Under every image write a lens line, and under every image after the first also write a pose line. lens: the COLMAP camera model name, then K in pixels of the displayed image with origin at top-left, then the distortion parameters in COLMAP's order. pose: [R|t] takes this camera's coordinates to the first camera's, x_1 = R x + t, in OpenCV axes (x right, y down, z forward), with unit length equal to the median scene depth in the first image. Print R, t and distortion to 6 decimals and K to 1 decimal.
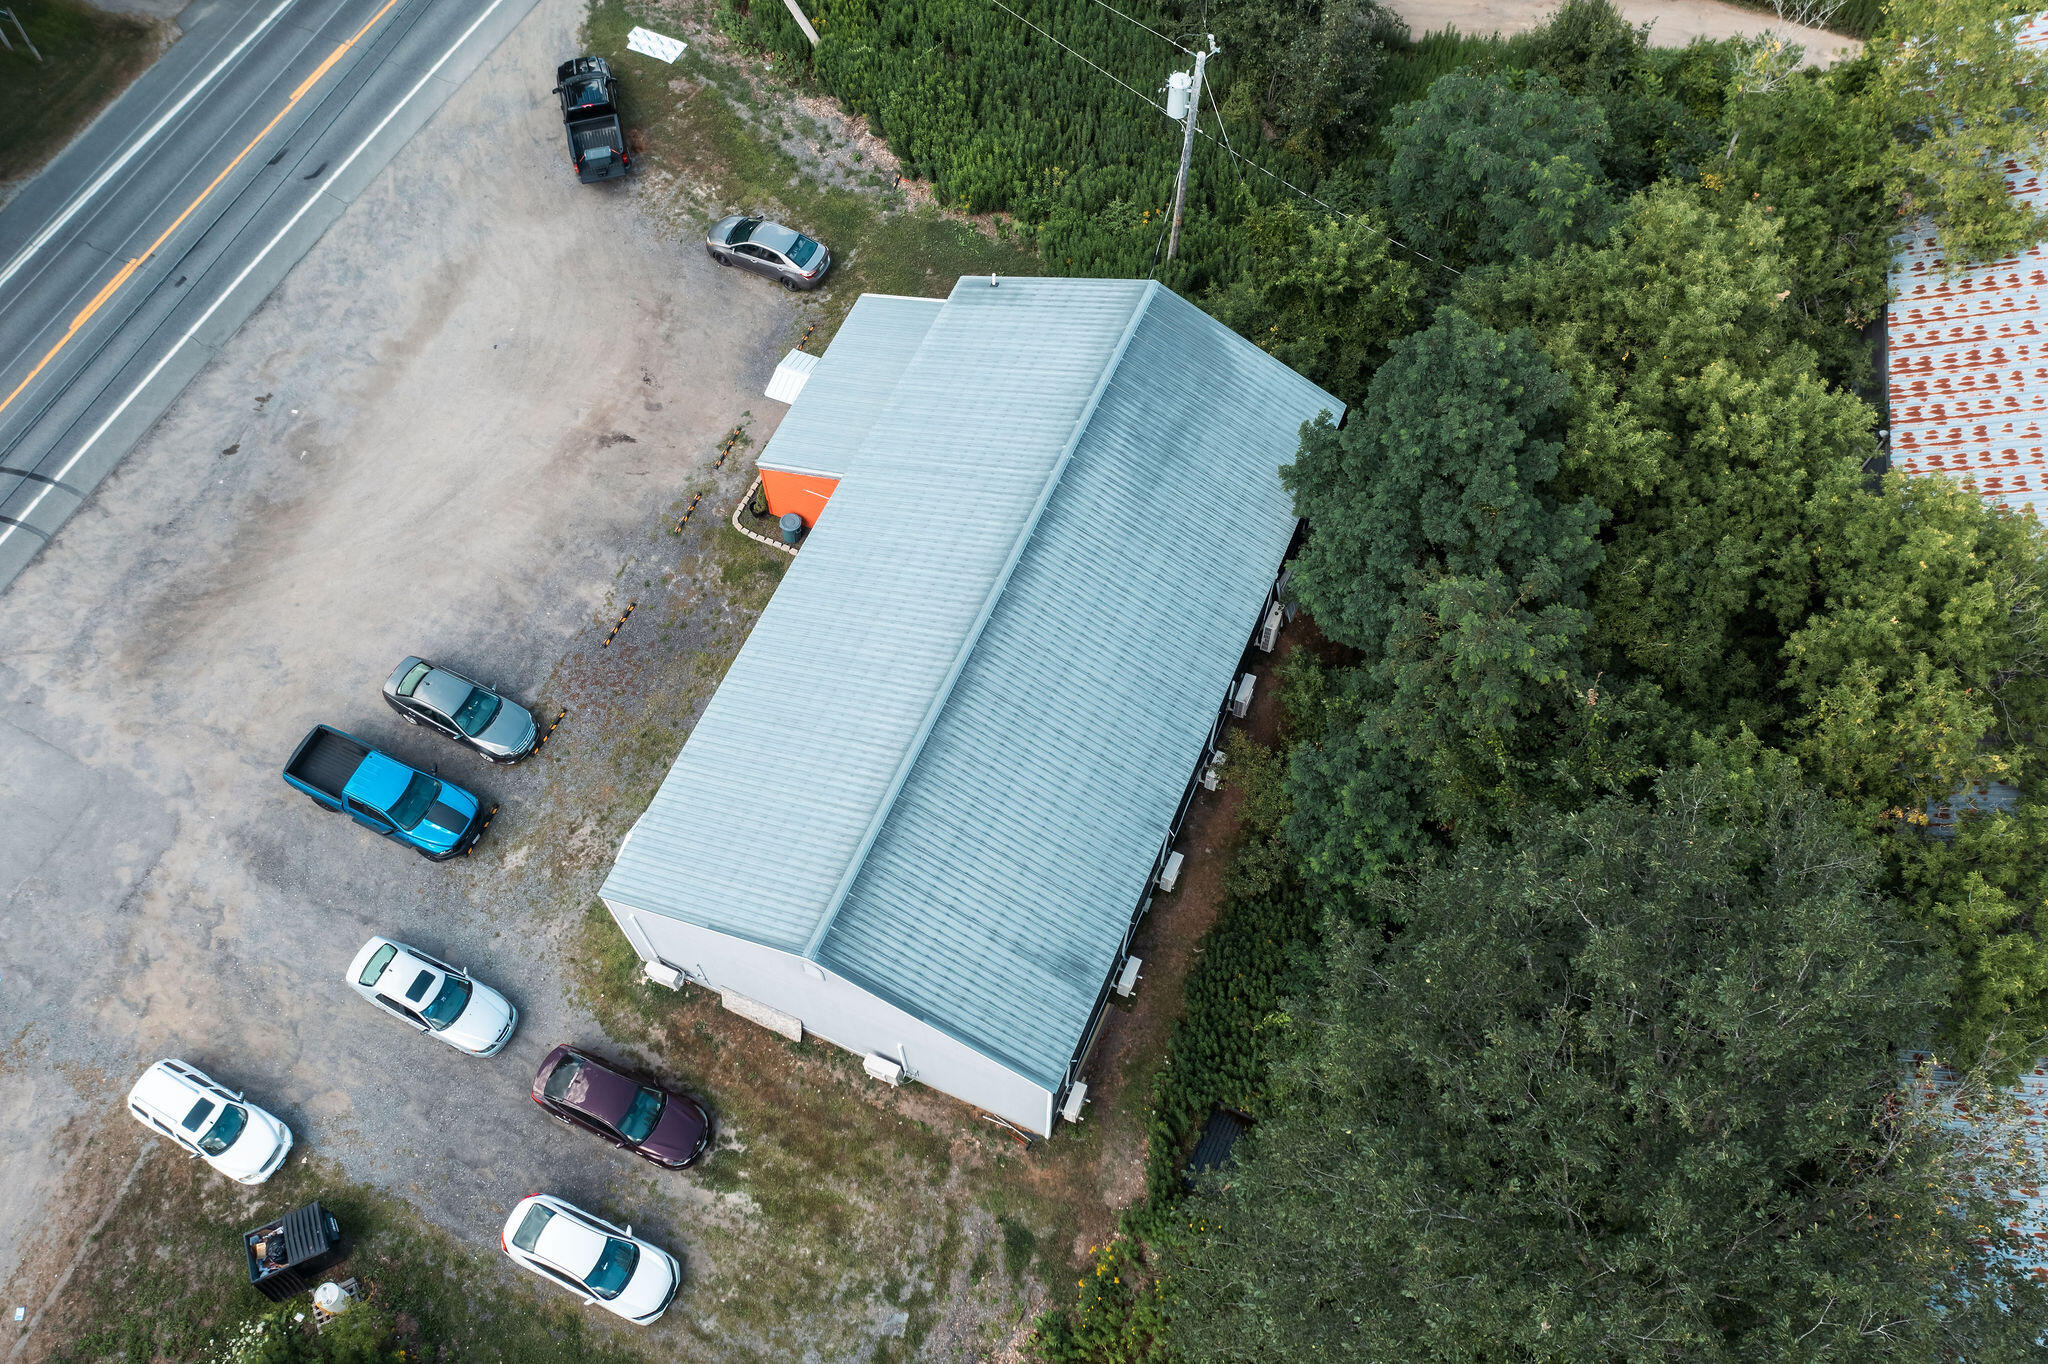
lens RADIAL K [[1636.5, 0, 1020.6], [0, 1636.5, 682.1], [0, 0, 1]] dist [-0.001641, -0.005390]
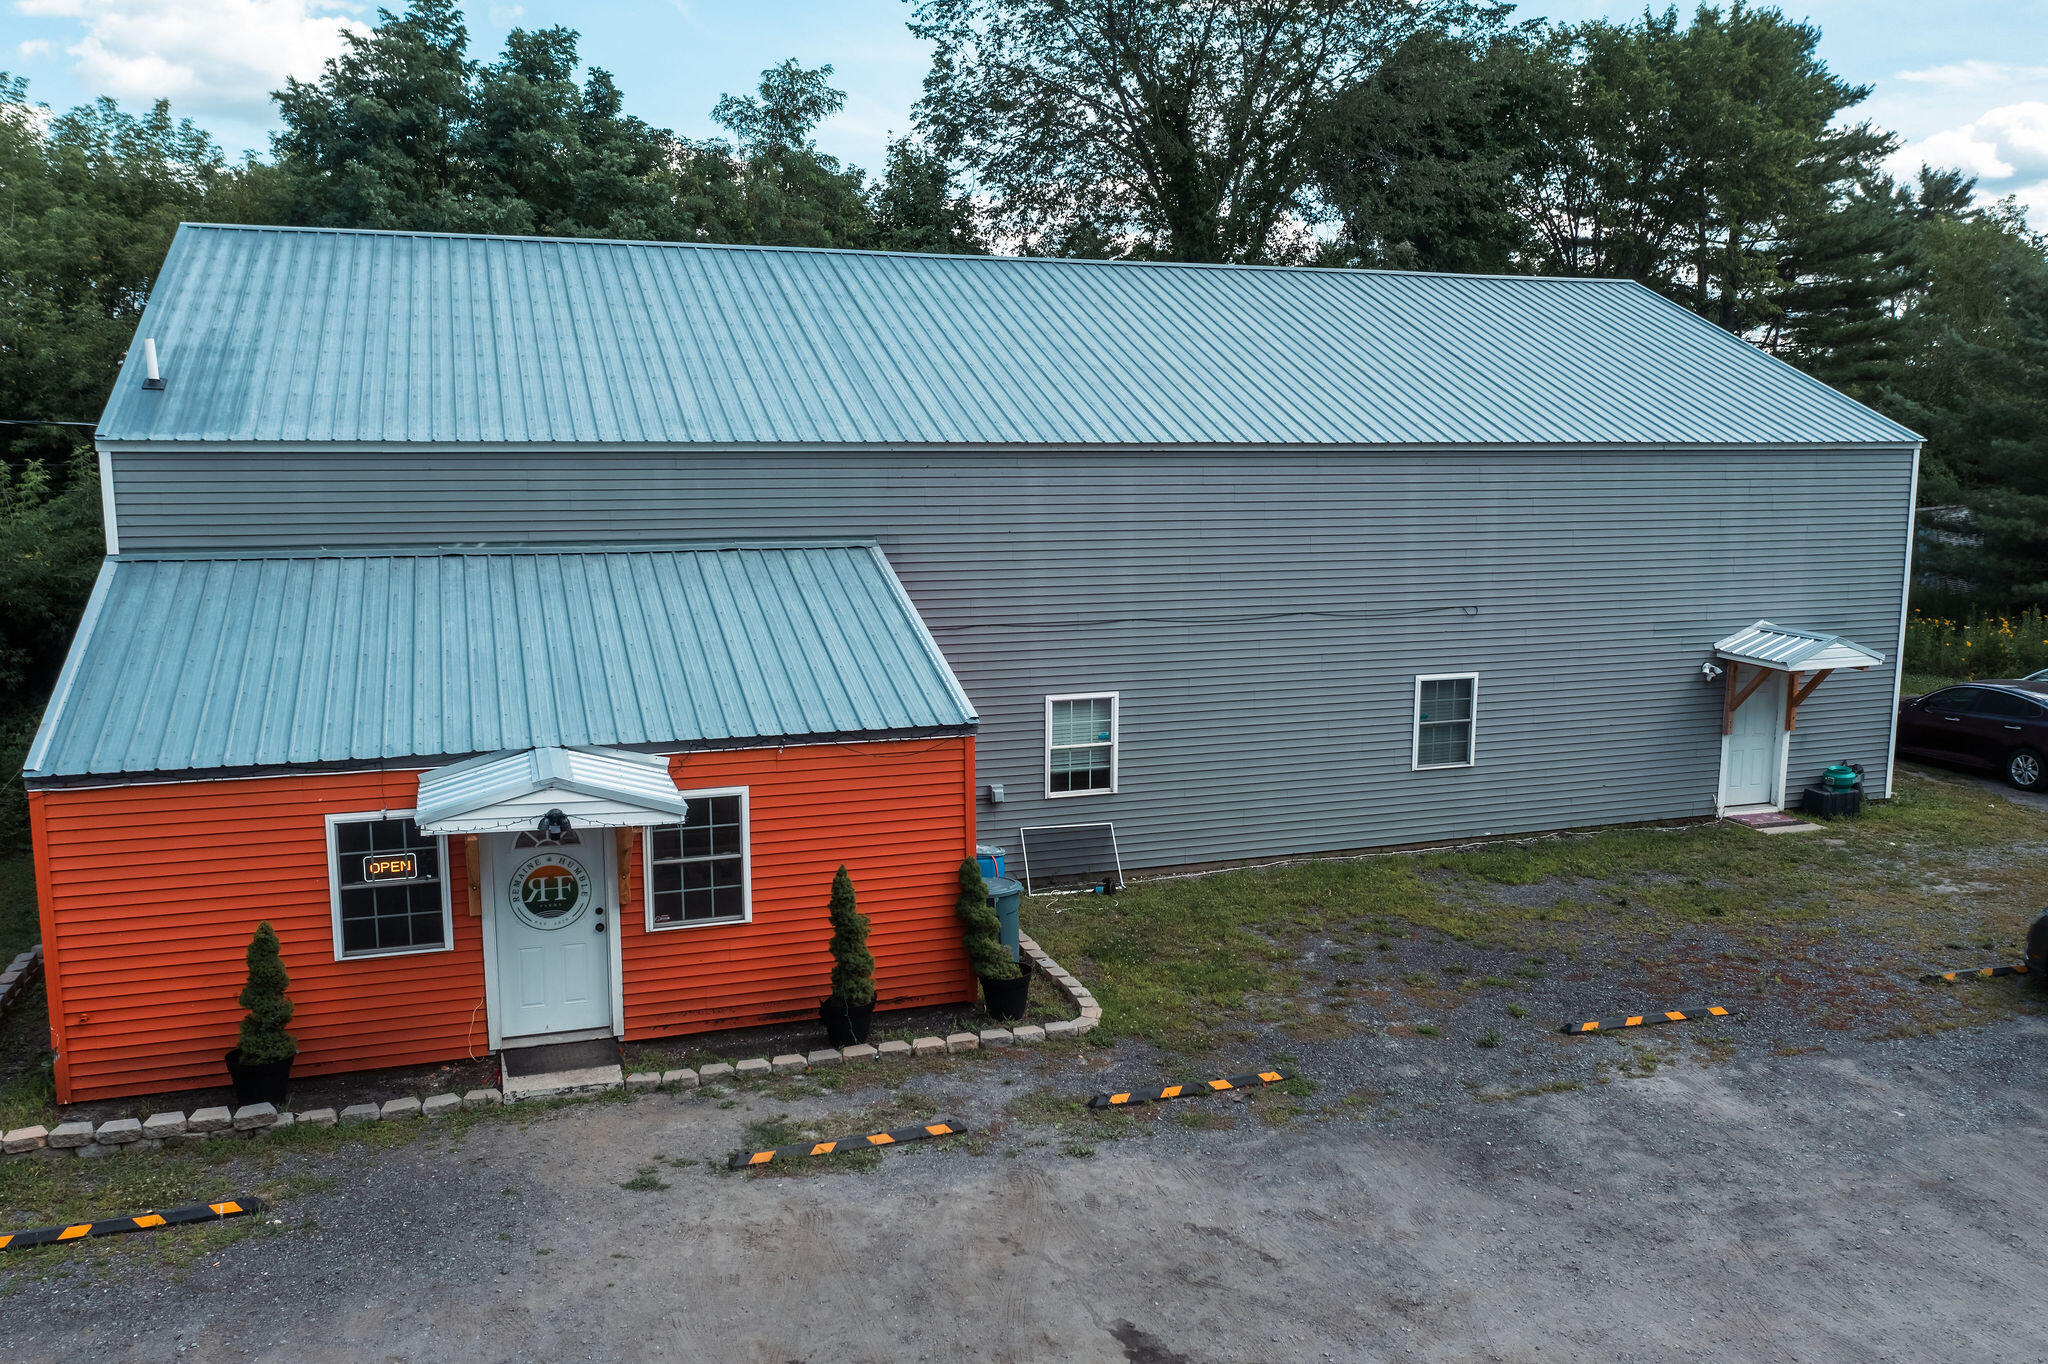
lens RADIAL K [[1636.5, 0, 1024.0], [0, 1636.5, 666.3], [0, 0, 1]] dist [-0.001641, -0.005390]
pose [[-0.675634, -0.110885, 0.728851, -0.412503], [0.650711, 0.375021, 0.660254, -0.352596], [-0.346547, 0.920361, -0.181223, 1.140586]]
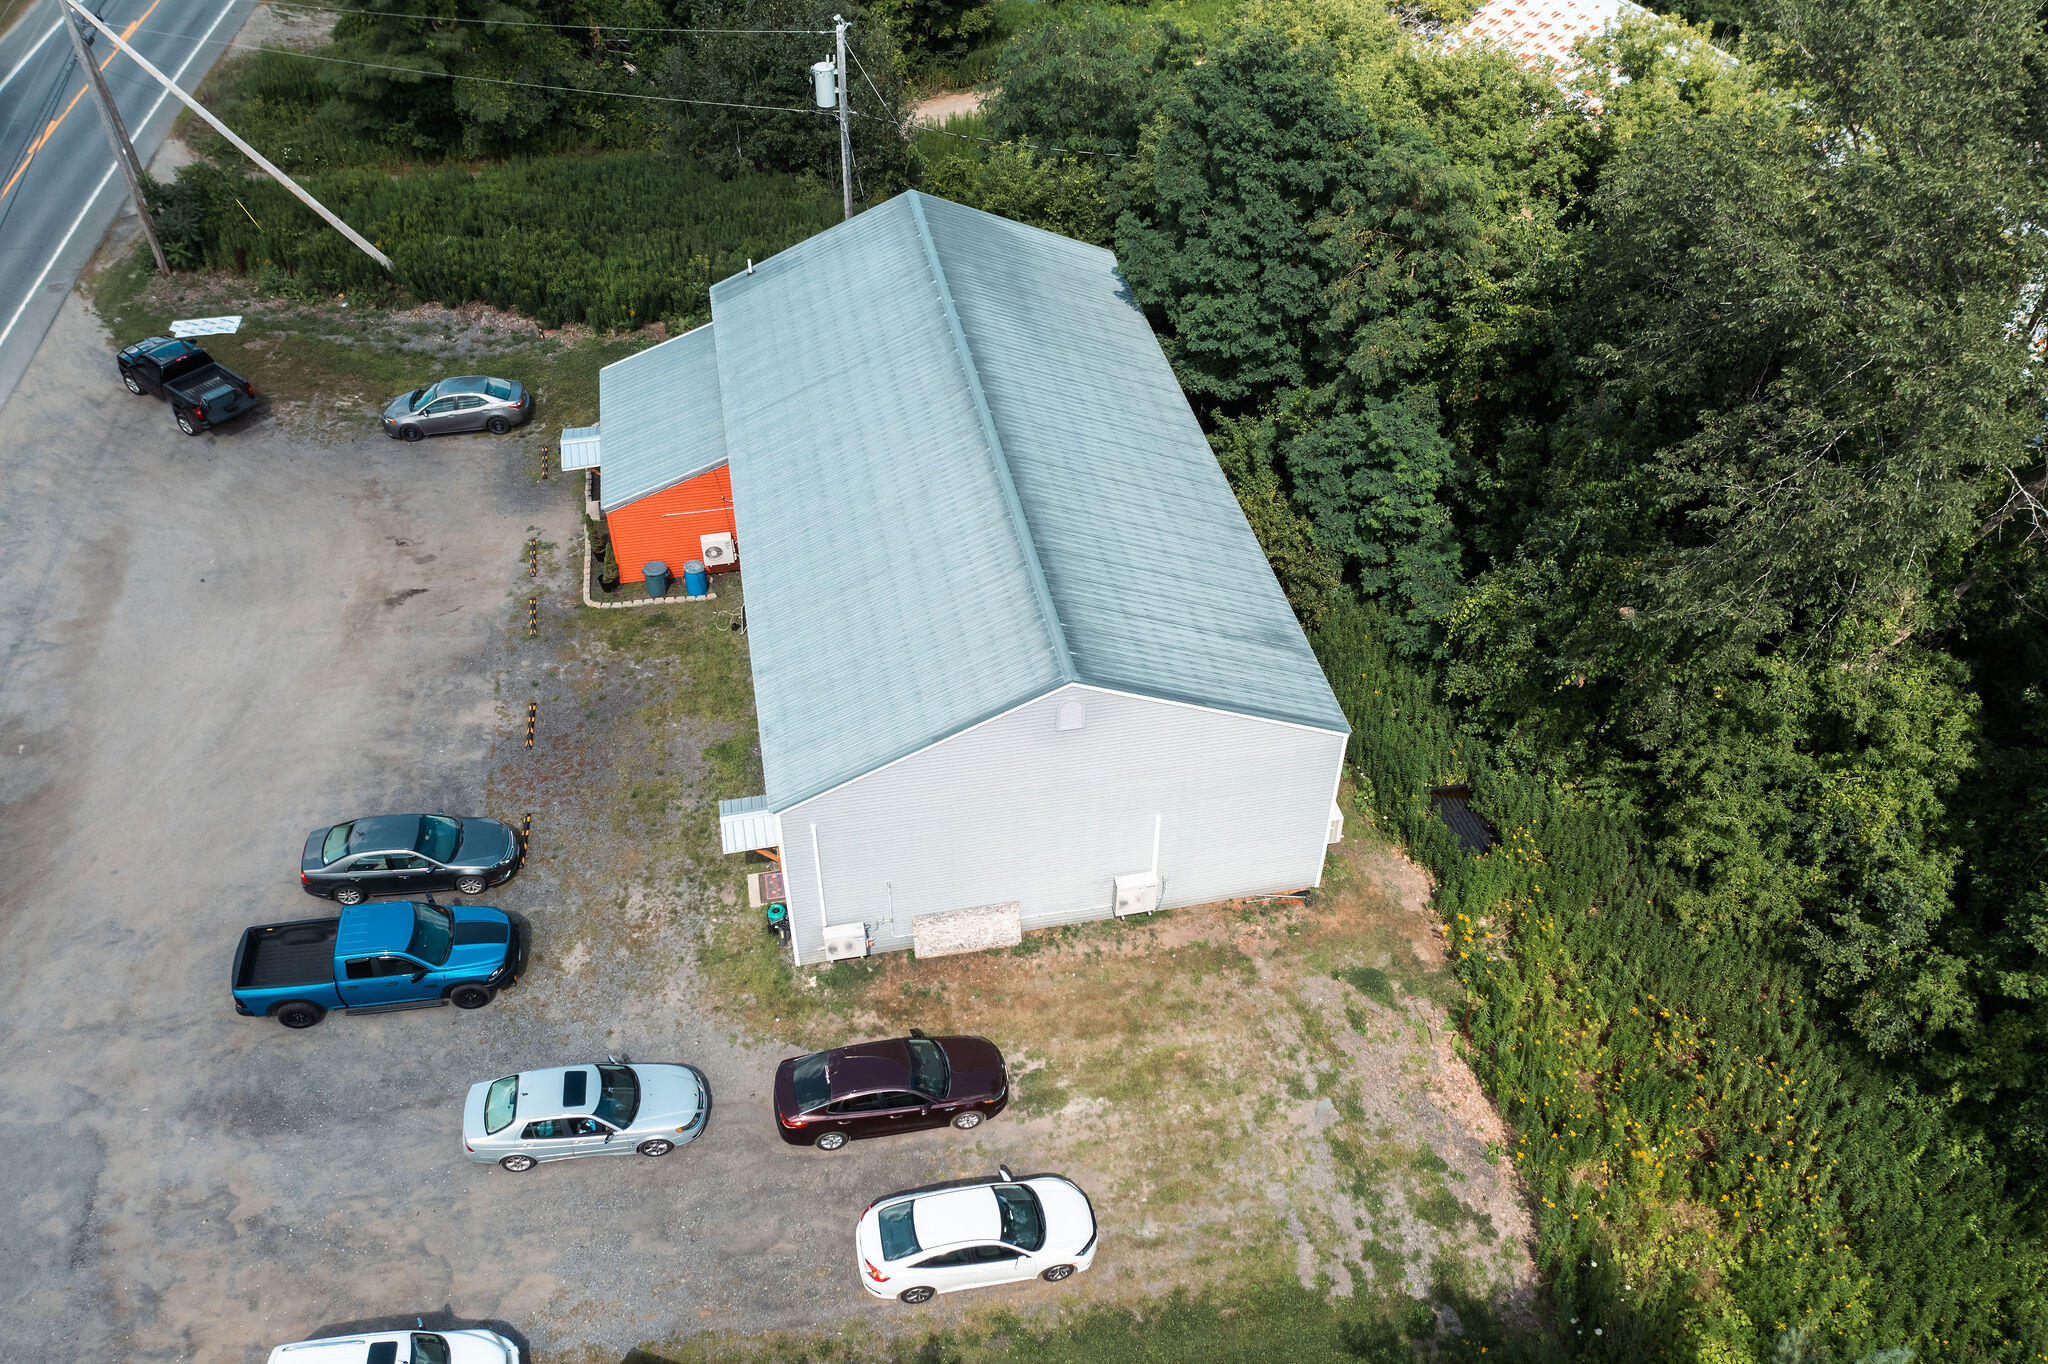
lens RADIAL K [[1636.5, 0, 1021.7], [0, 1636.5, 677.3], [0, 0, 1]] dist [-0.001641, -0.005390]
pose [[0.821269, -0.376302, 0.428852, -0.430218], [0.500247, 0.836380, -0.224102, 0.285745], [-0.274353, 0.398580, 0.875137, 0.205158]]
